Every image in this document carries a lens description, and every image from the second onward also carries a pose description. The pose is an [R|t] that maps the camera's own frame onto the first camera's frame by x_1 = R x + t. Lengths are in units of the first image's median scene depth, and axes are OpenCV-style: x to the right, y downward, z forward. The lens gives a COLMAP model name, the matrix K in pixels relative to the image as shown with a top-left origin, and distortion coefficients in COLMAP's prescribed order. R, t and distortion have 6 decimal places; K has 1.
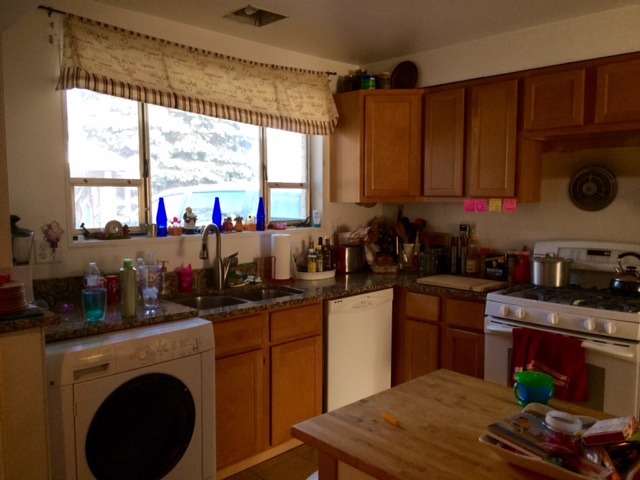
lens RADIAL K [[540.4, 0, 321.0], [0, 540.4, 239.7], [0, 0, 1]] dist [0.063418, -0.075414]
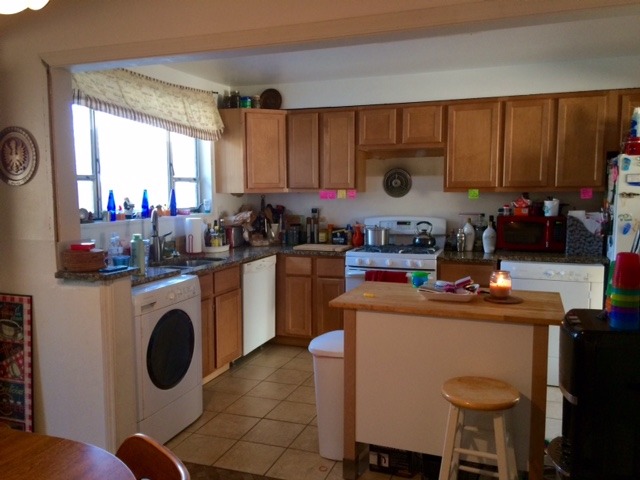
lens RADIAL K [[540.4, 0, 323.3], [0, 540.4, 244.4], [0, 0, 1]] dist [0.063418, -0.075414]
pose [[0.903646, -0.049166, 0.425448, -0.375079], [0.040048, 0.998737, 0.030356, 0.028195], [-0.426403, -0.010393, 0.904474, -0.329599]]
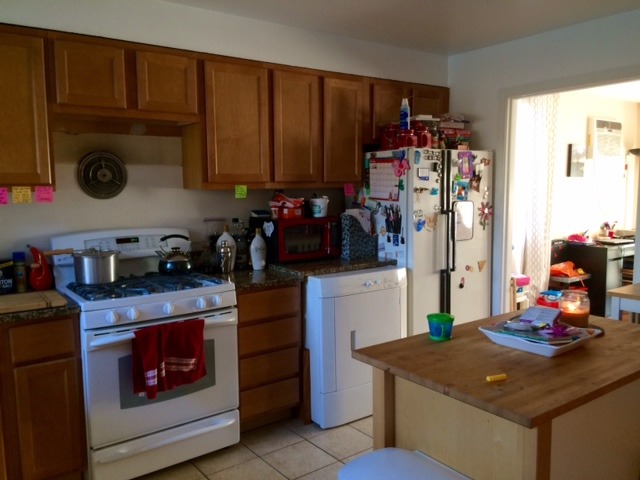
lens RADIAL K [[540.4, 0, 332.8], [0, 540.4, 241.1], [0, 0, 1]] dist [0.063418, -0.075414]
pose [[0.127742, -0.106228, 0.986102, -0.408764], [0.091369, 0.991280, 0.094949, -0.033555], [-0.987590, 0.077971, 0.136334, 0.485518]]
